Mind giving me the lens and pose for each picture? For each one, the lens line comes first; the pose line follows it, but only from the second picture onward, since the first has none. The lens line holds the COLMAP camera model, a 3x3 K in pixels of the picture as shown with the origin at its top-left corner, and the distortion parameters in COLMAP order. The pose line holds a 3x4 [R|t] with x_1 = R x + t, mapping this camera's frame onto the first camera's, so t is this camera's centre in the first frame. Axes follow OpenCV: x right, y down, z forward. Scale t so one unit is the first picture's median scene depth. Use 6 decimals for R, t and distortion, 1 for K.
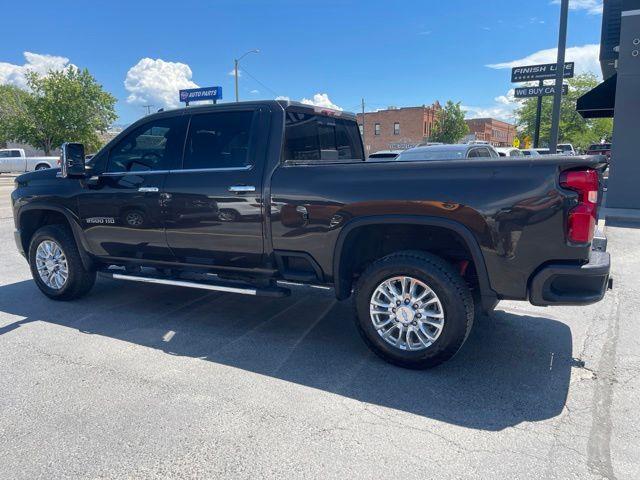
lens RADIAL K [[490.5, 0, 323.3], [0, 490.5, 242.5], [0, 0, 1]] dist [0.069661, -0.099390]
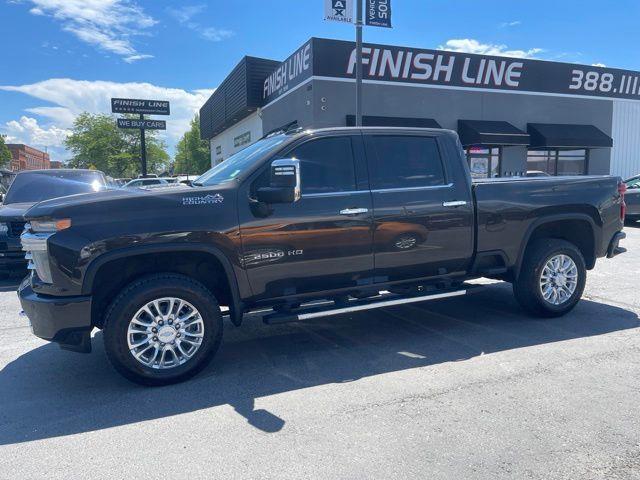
lens RADIAL K [[490.5, 0, 322.2], [0, 490.5, 239.7], [0, 0, 1]] dist [0.069661, -0.099390]
pose [[0.616614, -0.091636, 0.781914, -1.199849], [0.142647, 0.989767, 0.003505, -0.069866], [-0.774234, 0.109376, 0.623376, 0.501478]]
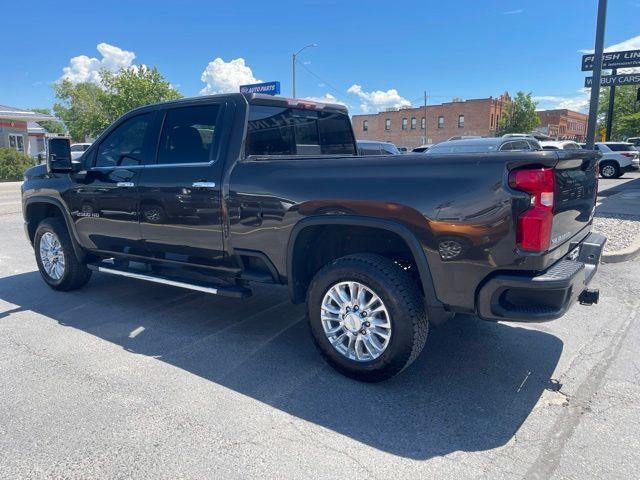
lens RADIAL K [[490.5, 0, 322.8], [0, 490.5, 240.5], [0, 0, 1]] dist [0.069661, -0.099390]
pose [[0.991219, 0.024020, -0.130029, 0.186893], [-0.023022, 0.999693, 0.009176, -0.012557], [0.130209, -0.006102, 0.991468, 0.061162]]
